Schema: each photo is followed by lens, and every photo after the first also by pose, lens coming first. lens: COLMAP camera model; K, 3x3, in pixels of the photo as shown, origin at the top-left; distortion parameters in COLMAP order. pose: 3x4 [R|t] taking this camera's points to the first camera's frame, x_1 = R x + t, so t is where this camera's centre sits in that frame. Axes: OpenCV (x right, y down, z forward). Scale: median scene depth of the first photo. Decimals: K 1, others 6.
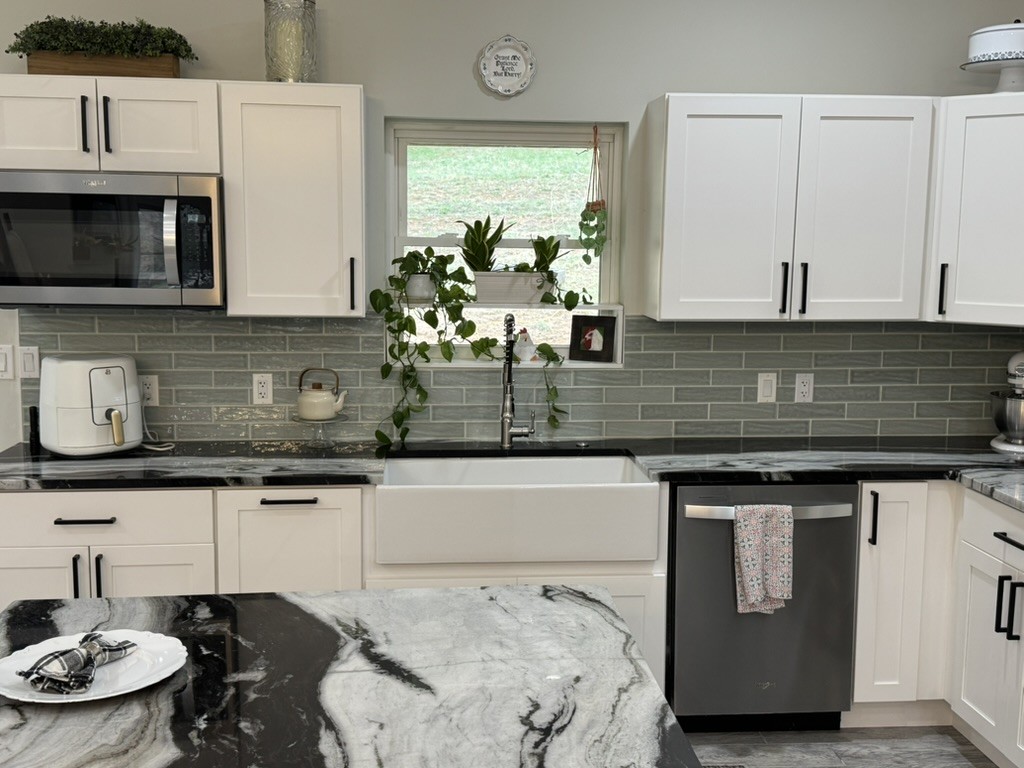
lens RADIAL K [[1112.4, 0, 498.1], [0, 1112.4, 385.0], [0, 0, 1]] dist [0.059824, 0.000000]
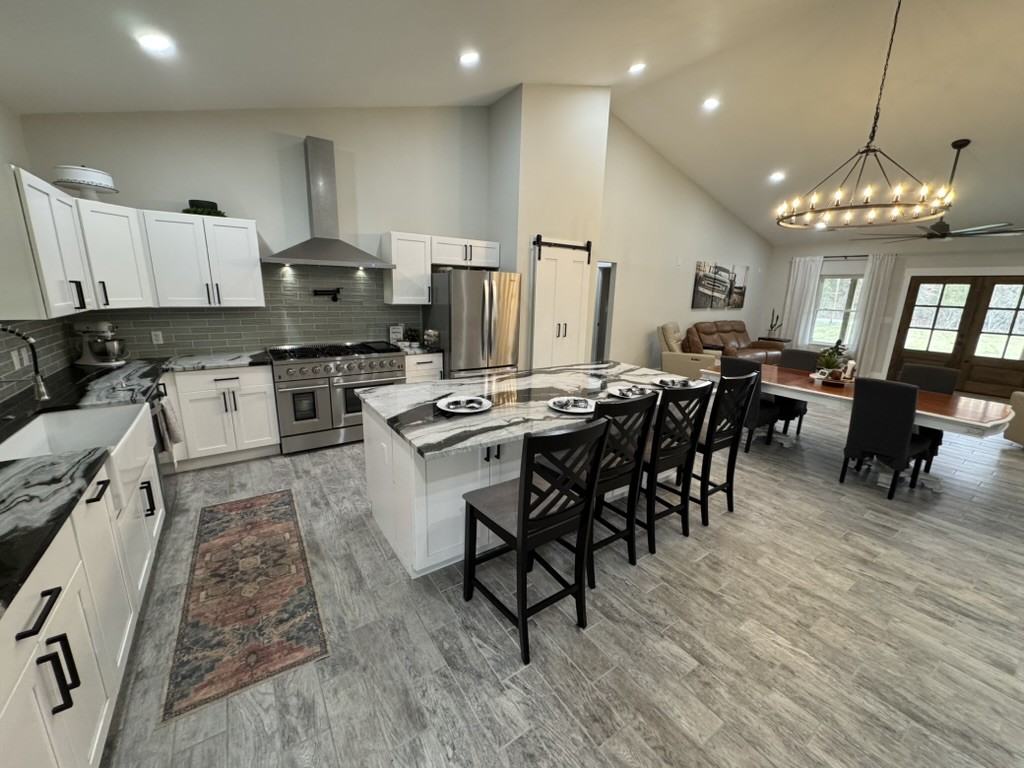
lens RADIAL K [[405.4, 0, 511.2], [0, 405.4, 383.4], [0, 0, 1]] dist [-0.001384, 0.000876]
pose [[-0.499551, -0.221750, 0.837422, -0.671544], [0.086991, 0.948955, 0.303177, -0.088511], [-0.861906, 0.224301, -0.454761, 0.715974]]
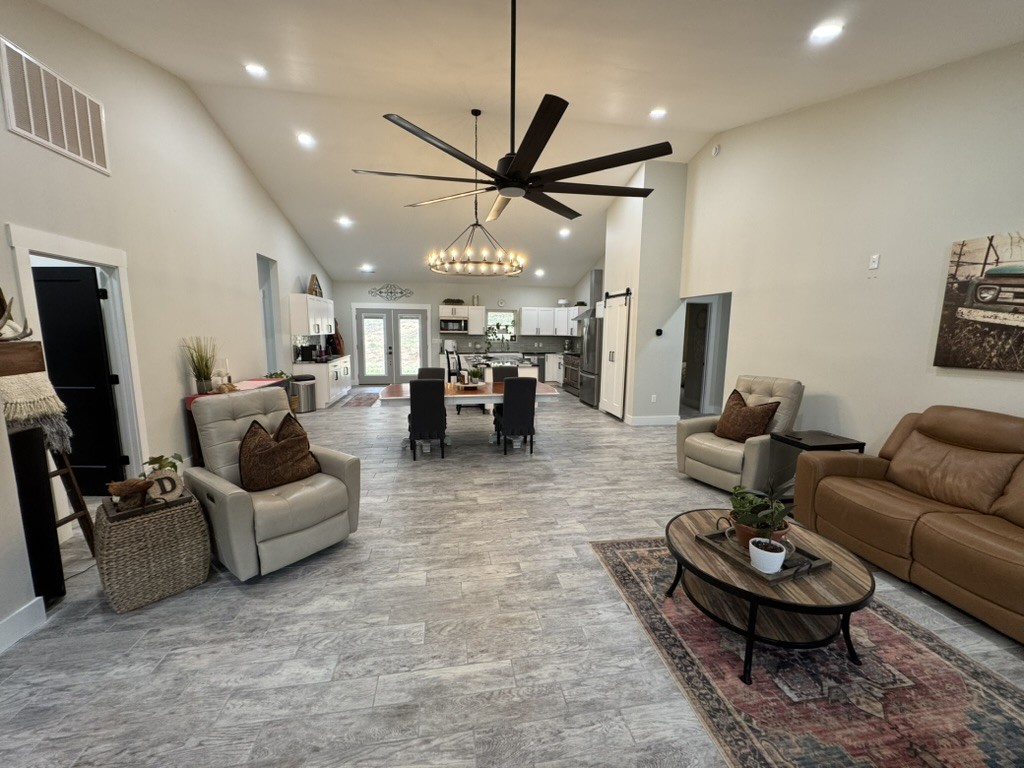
lens RADIAL K [[405.4, 0, 507.9], [0, 405.4, 381.2], [0, 0, 1]] dist [-0.001384, 0.000876]
pose [[0.996481, -0.011325, 0.083050, -0.197715], [0.011888, 0.999910, -0.006284, 0.289100], [-0.082972, 0.007249, 0.996526, -1.886495]]
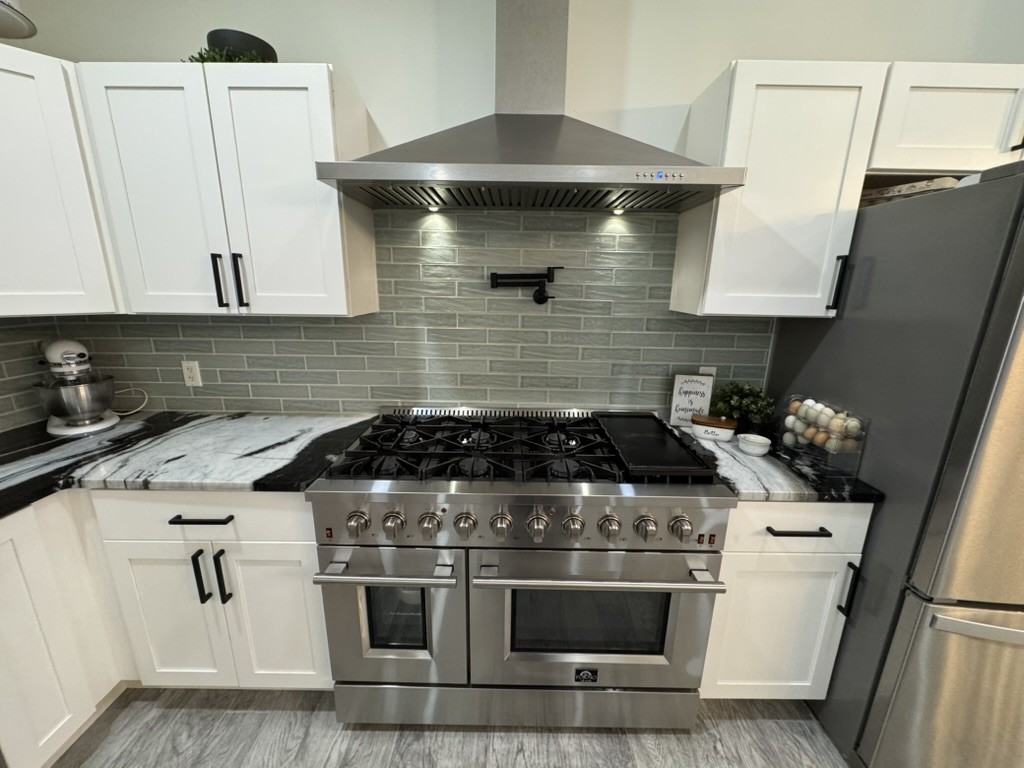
lens RADIAL K [[405.4, 0, 507.8], [0, 405.4, 386.2], [0, 0, 1]] dist [-0.001384, 0.000876]
pose [[0.090835, -0.254196, 0.962878, 0.133069], [0.123753, 0.962262, 0.242359, -0.029441], [-0.988147, 0.097144, 0.118864, 0.565024]]
